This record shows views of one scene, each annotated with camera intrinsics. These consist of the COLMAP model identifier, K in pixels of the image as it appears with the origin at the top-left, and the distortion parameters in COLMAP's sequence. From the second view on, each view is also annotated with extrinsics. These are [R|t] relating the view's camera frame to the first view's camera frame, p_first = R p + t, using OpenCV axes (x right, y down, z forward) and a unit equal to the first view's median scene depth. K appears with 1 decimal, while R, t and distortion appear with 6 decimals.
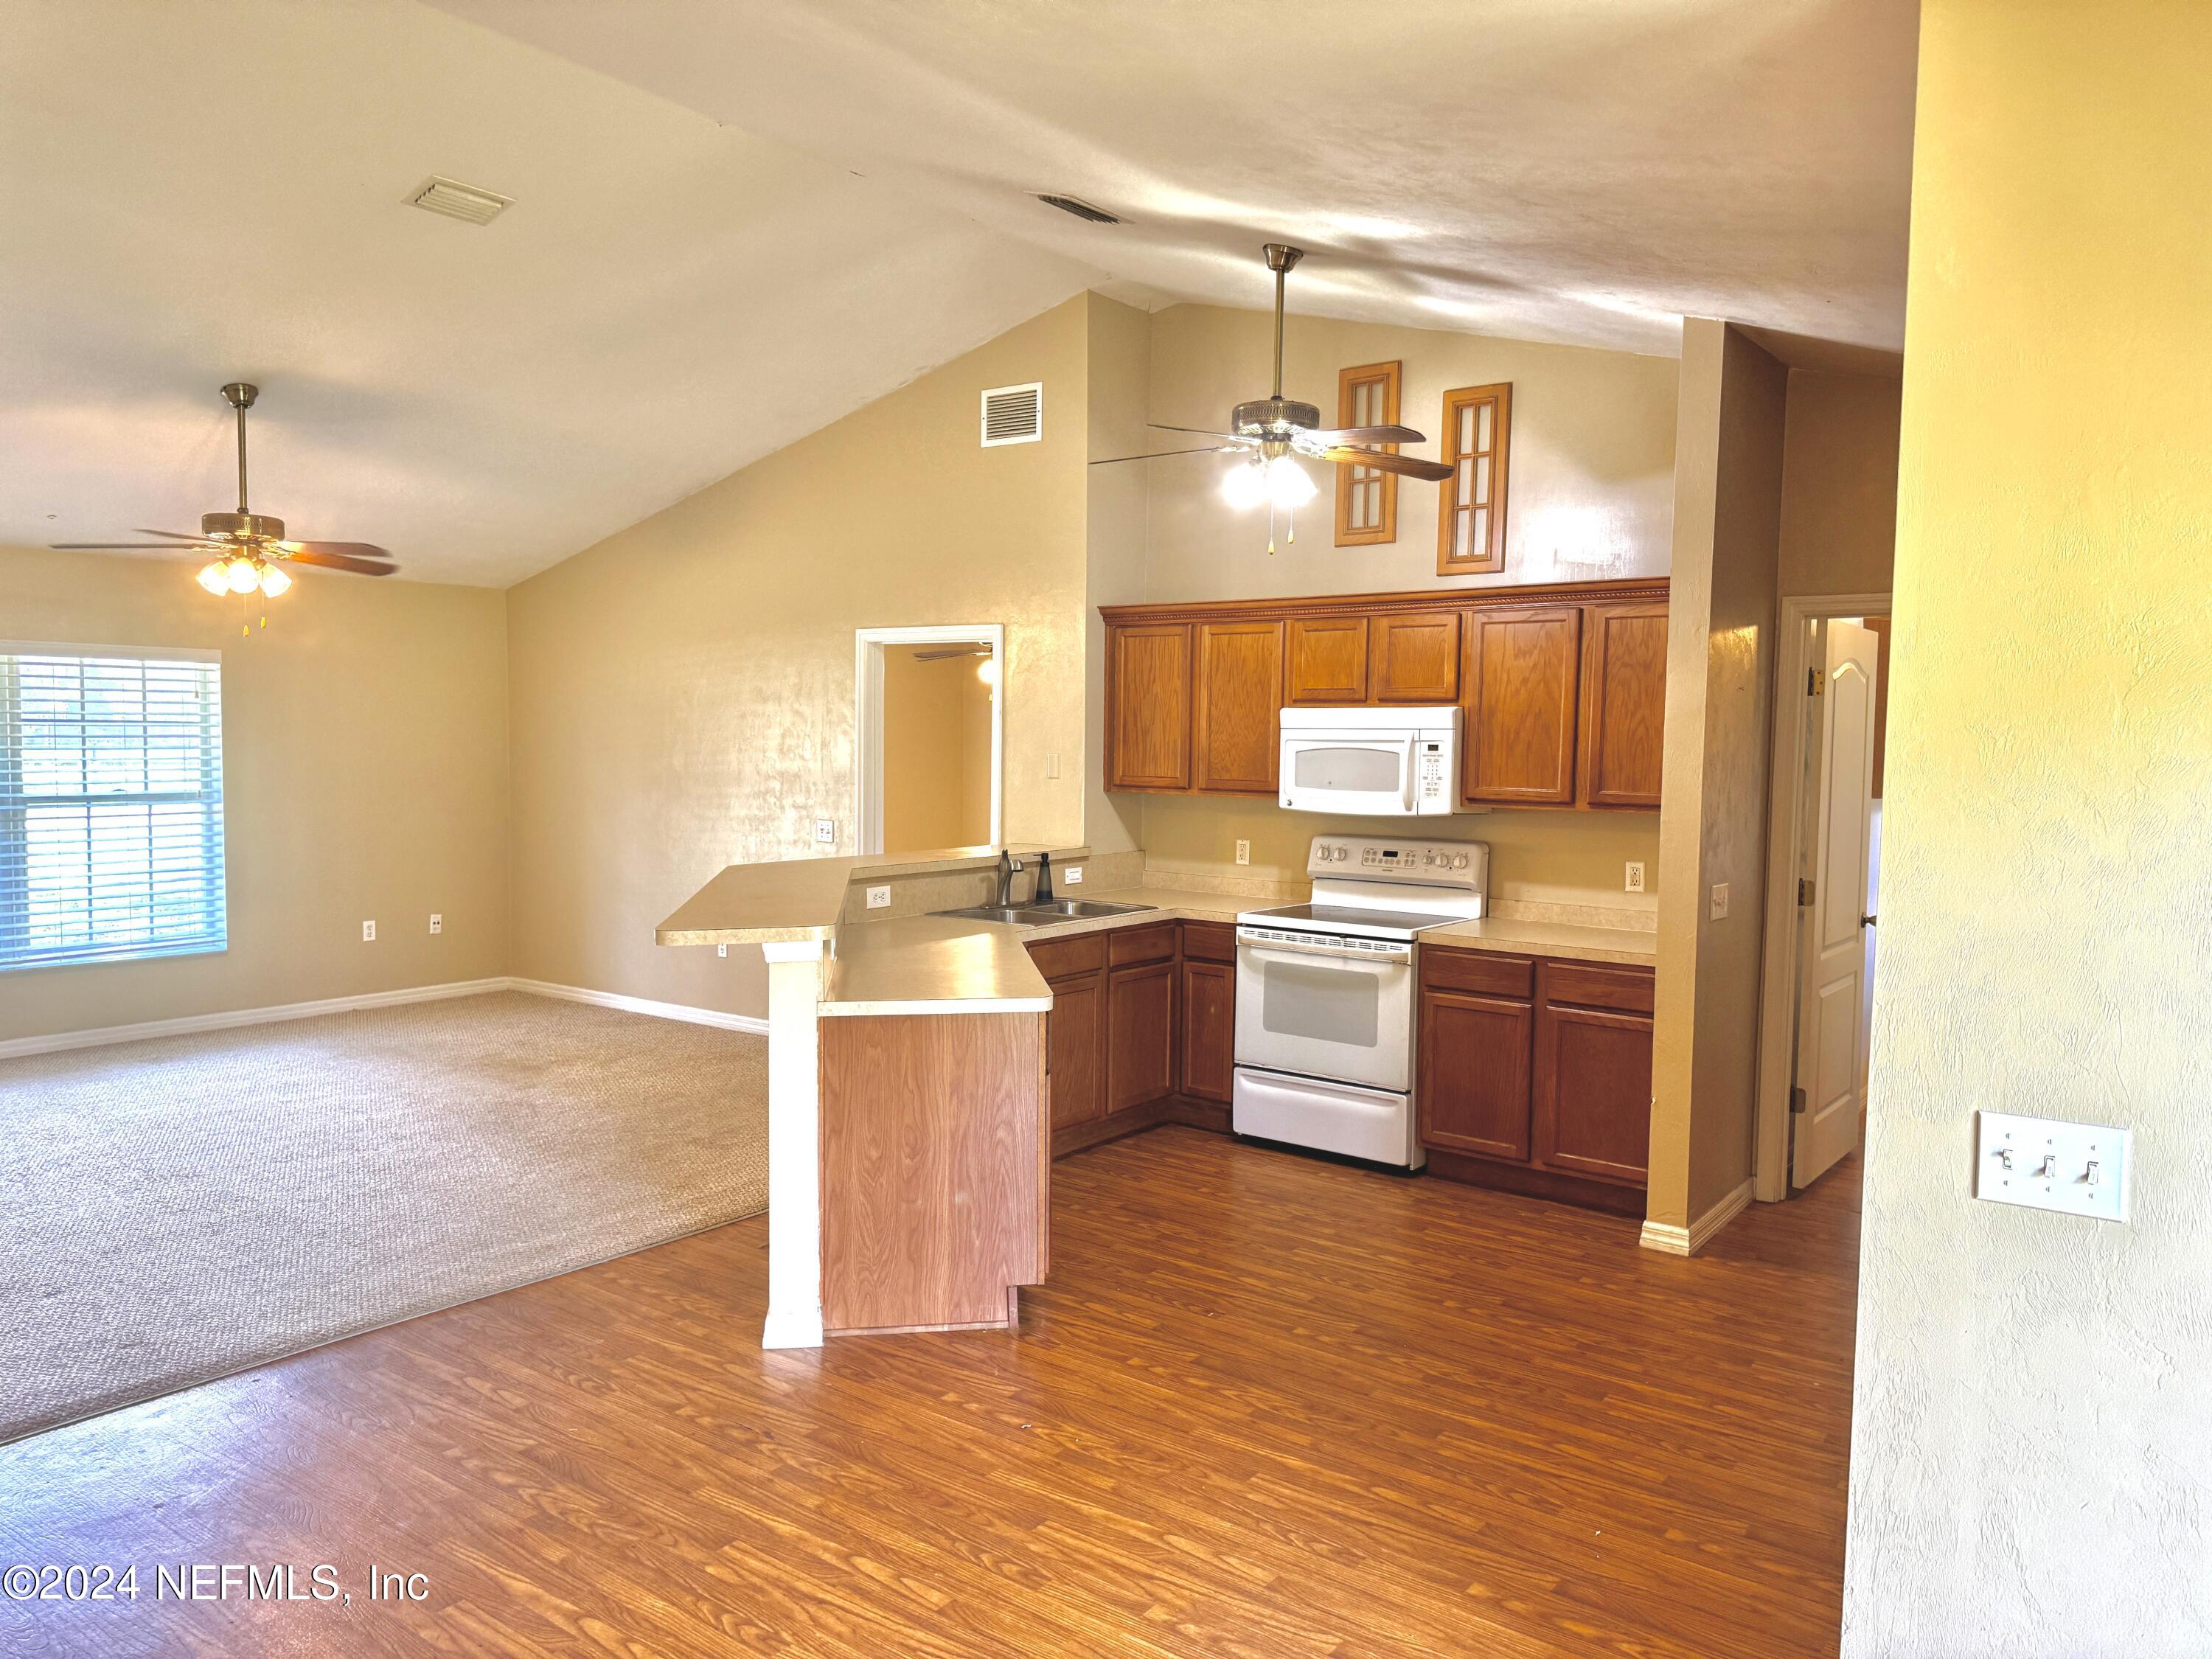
lens RADIAL K [[1543.3, 0, 1098.5], [0, 1543.3, 830.6], [0, 0, 1]] dist [0.125168, -0.222314]
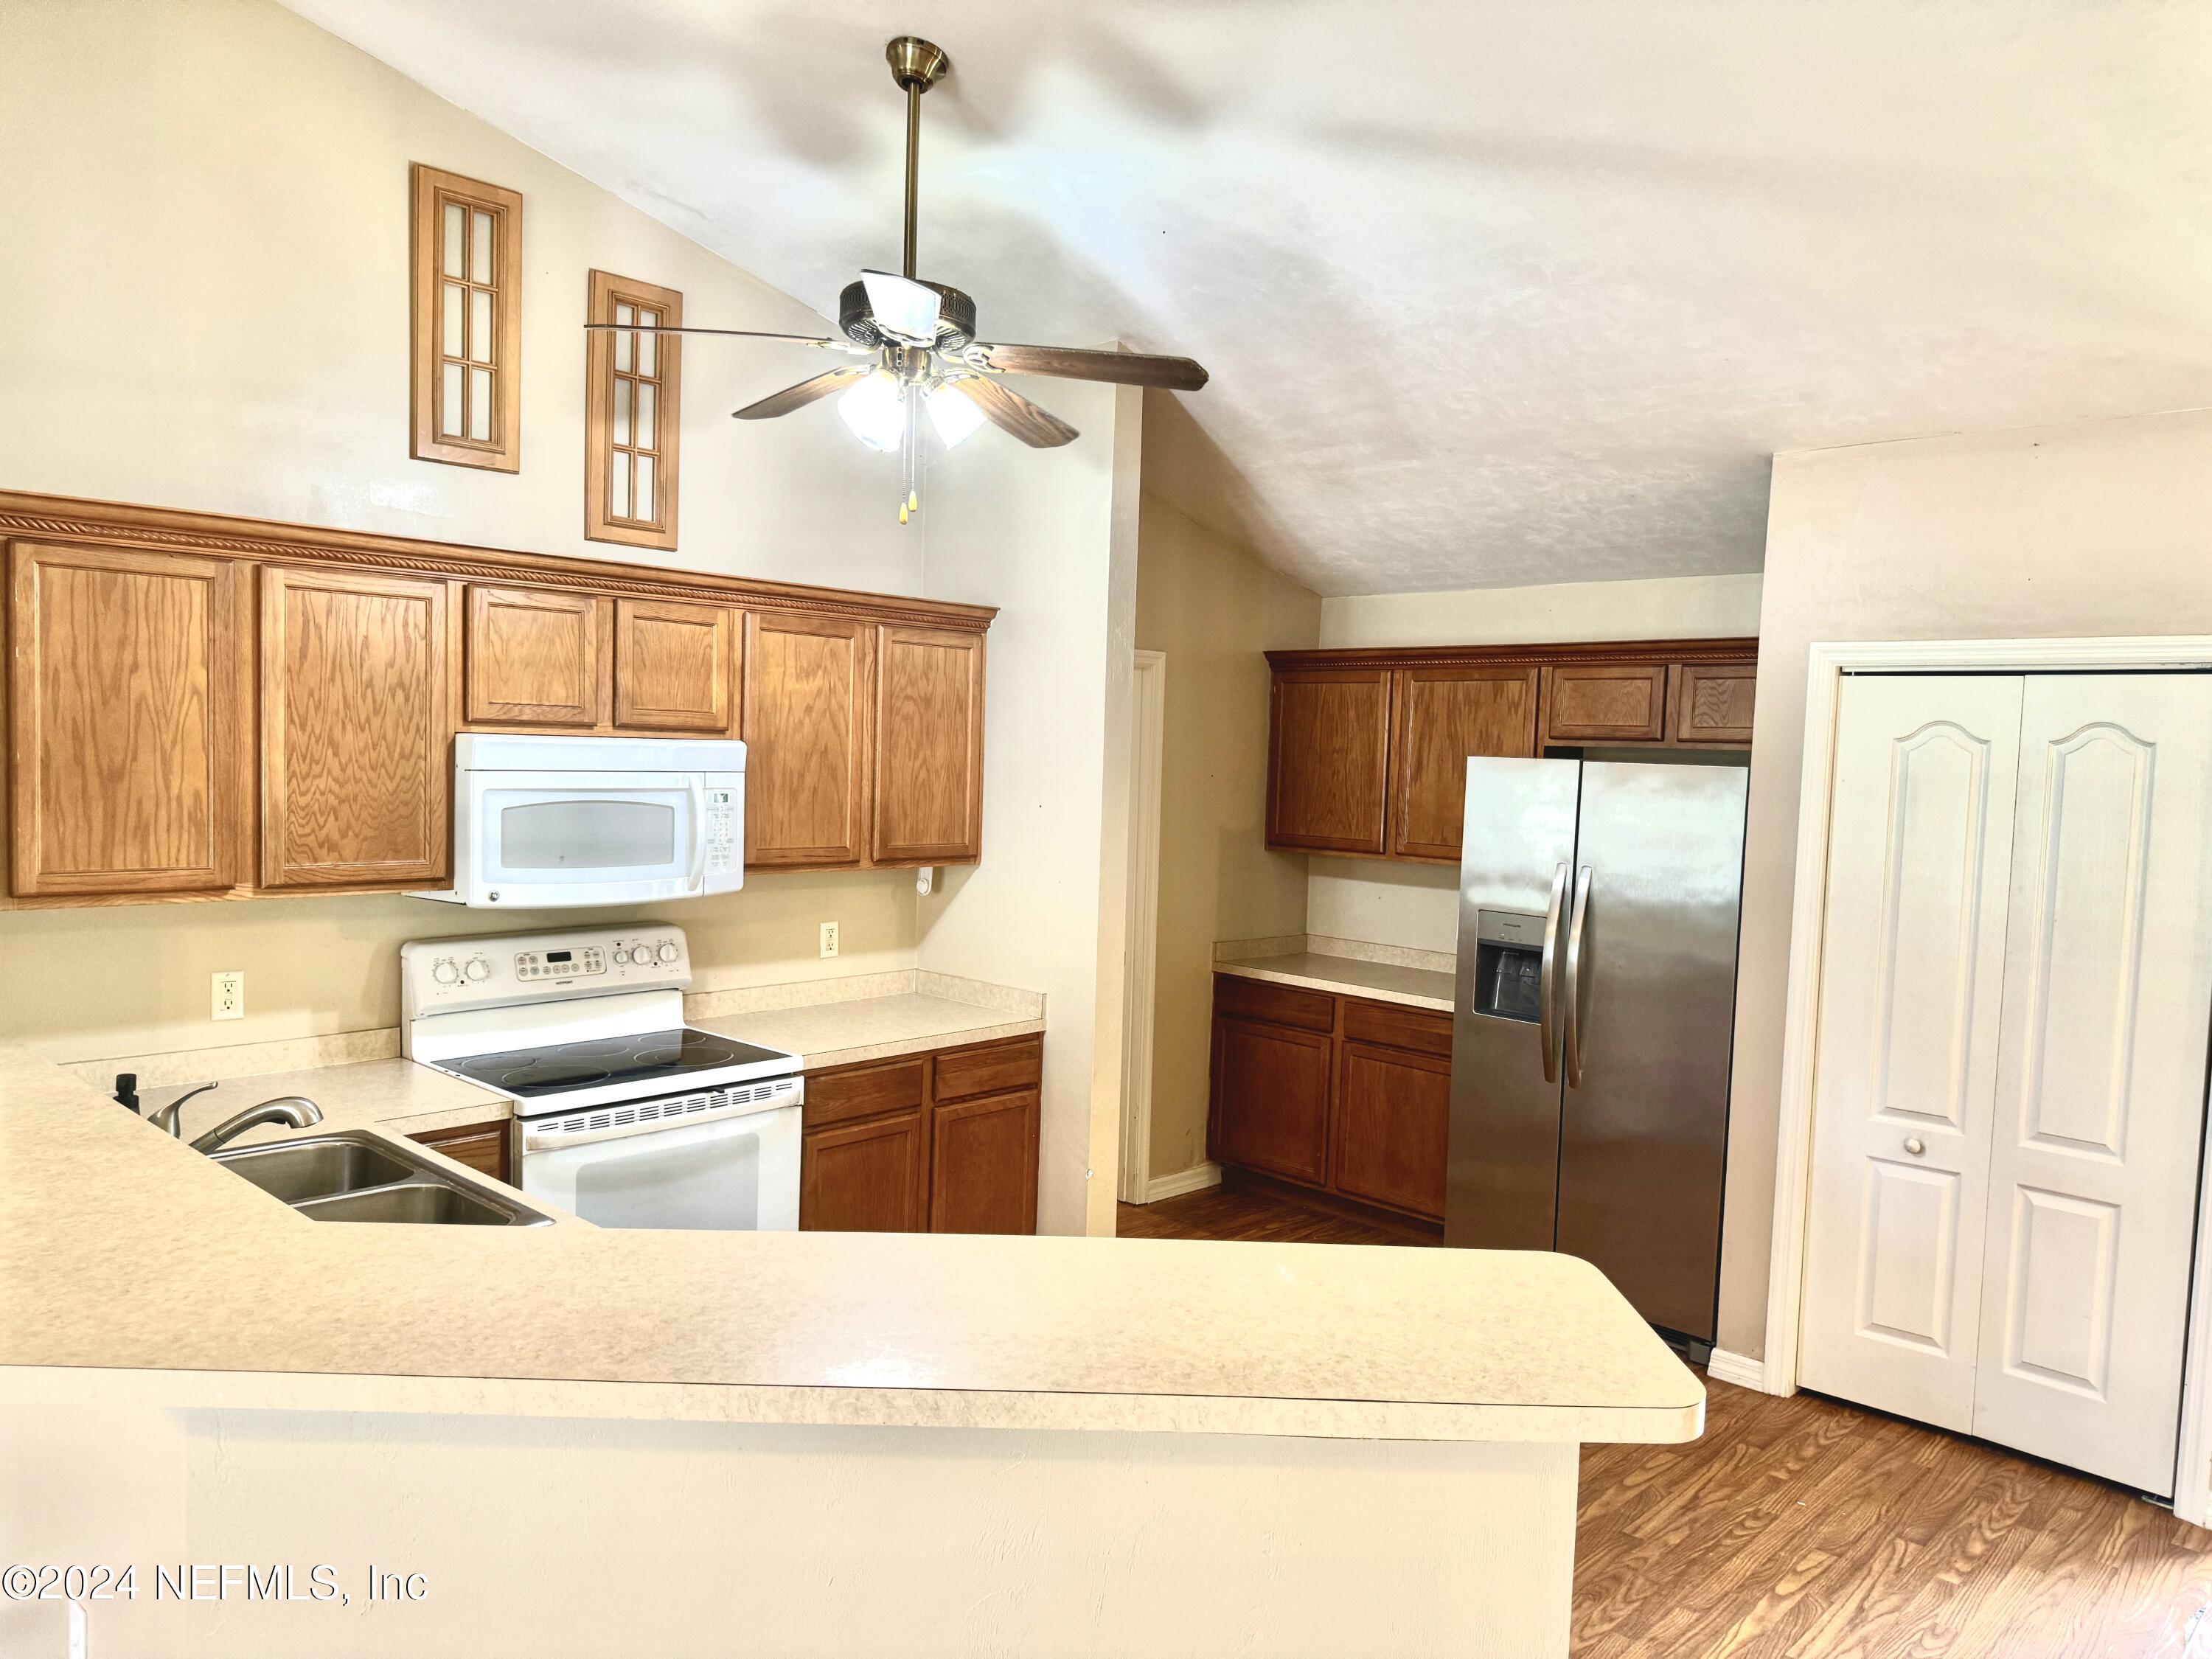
lens RADIAL K [[1522.1, 0, 1124.9], [0, 1522.1, 833.4], [0, 0, 1]] dist [0.121094, -0.207090]
pose [[0.105241, -0.069366, 0.992025, -0.448548], [0.030973, 0.997309, 0.066449, -0.076274], [-0.993964, 0.023733, 0.107106, 0.724113]]
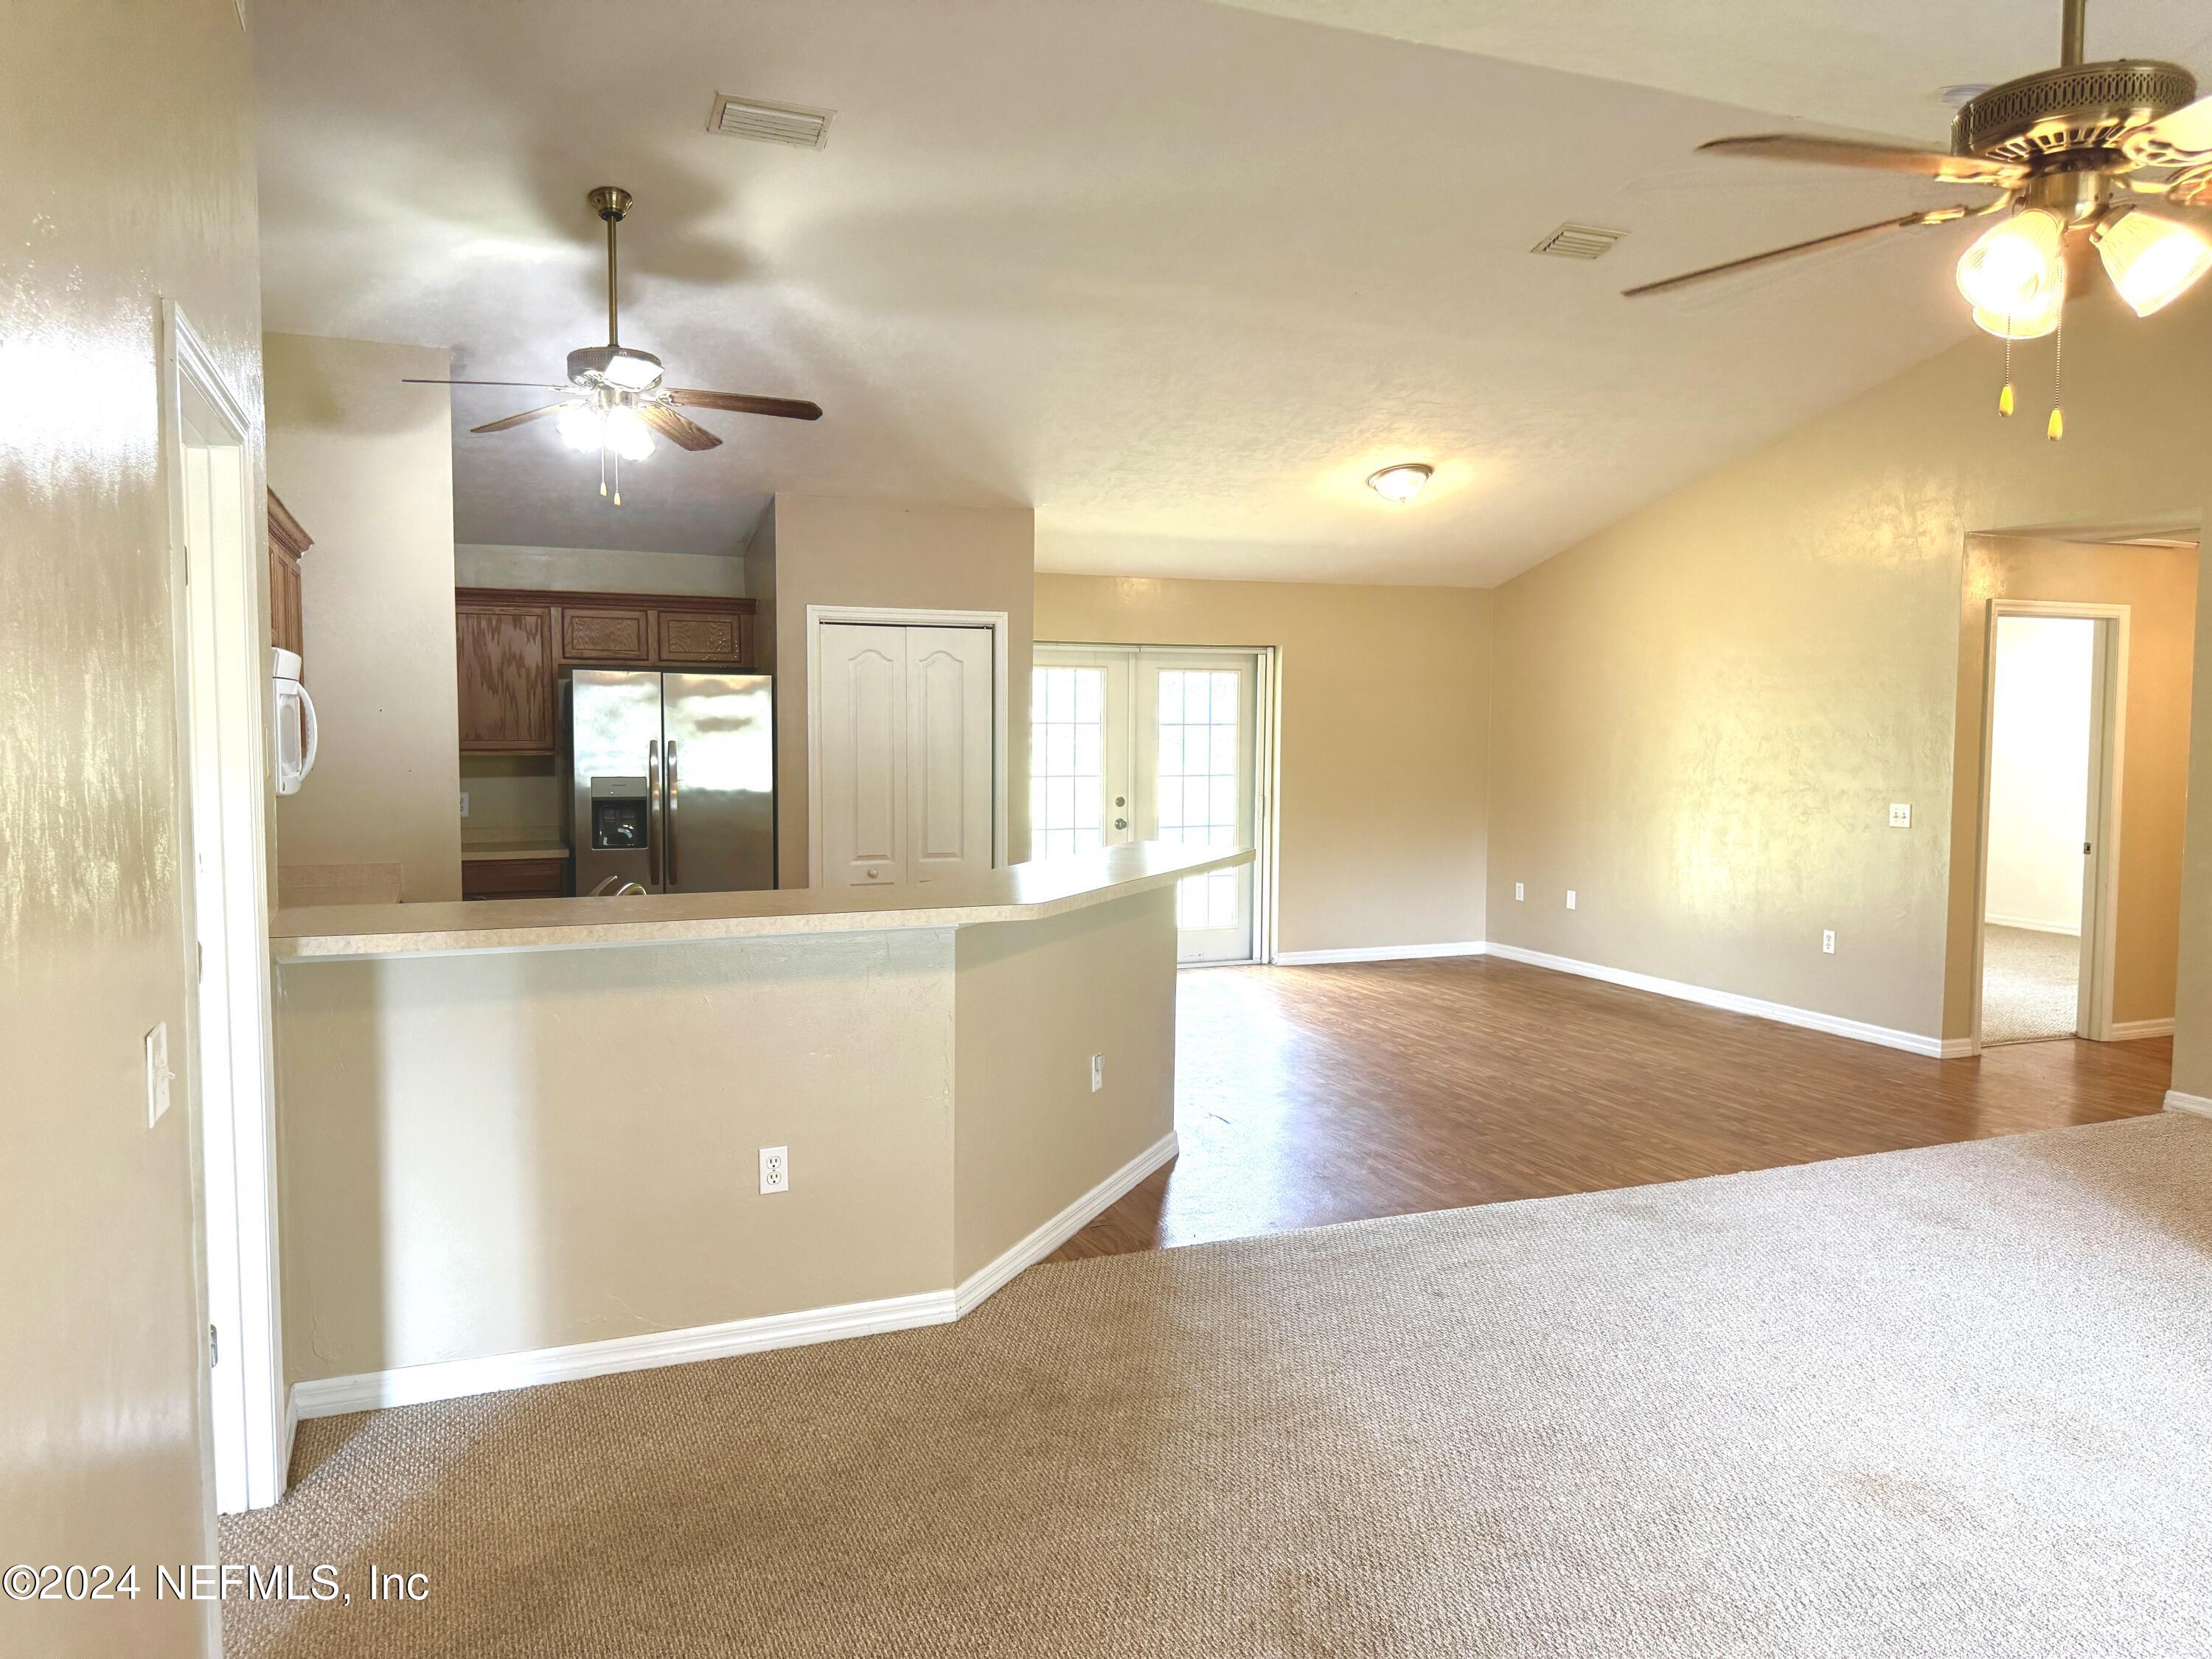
lens RADIAL K [[1556.1, 0, 1115.2], [0, 1556.1, 833.2], [0, 0, 1]] dist [0.022373, -0.030571]
pose [[-0.867203, -0.057139, 0.494666, -0.556345], [0.012889, 0.990486, 0.137006, -0.092391], [-0.497788, 0.125188, -0.858216, 1.461701]]
